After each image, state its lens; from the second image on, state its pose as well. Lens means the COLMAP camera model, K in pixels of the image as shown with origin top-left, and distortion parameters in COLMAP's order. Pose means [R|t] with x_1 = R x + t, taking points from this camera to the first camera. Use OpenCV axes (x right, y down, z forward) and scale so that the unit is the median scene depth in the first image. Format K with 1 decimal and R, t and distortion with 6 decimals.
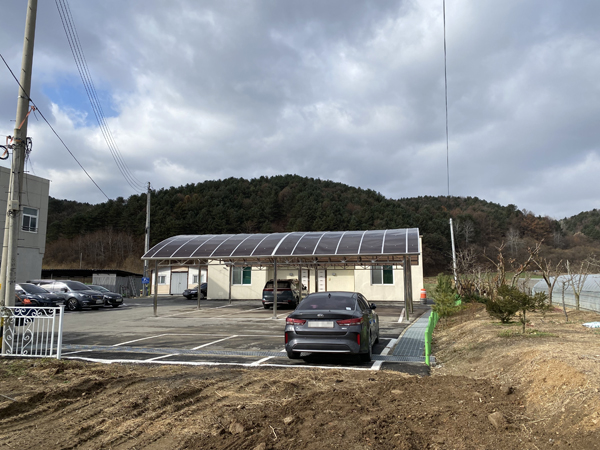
lens RADIAL K [[458.6, 0, 308.0], [0, 458.6, 223.1], [0, 0, 1]] dist [0.059322, -0.002925]
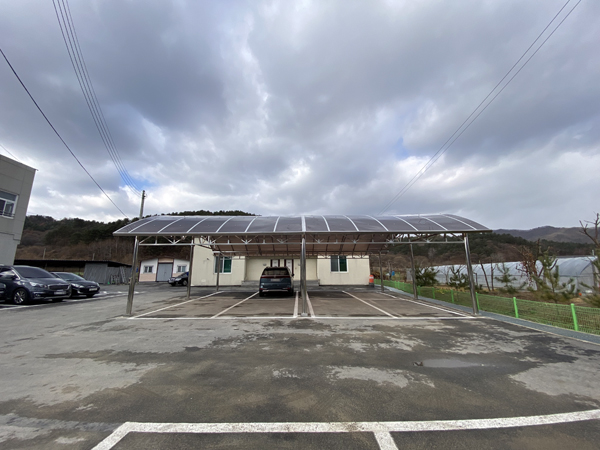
lens RADIAL K [[240.7, 0, 300.0], [0, 240.7, 225.0], [0, 0, 1]] dist [0.007783, -0.016040]
pose [[0.972214, 0.038778, 0.230858, -0.078607], [-0.022853, 0.997196, -0.071263, 0.039719], [-0.232975, 0.064007, 0.970374, 0.272739]]
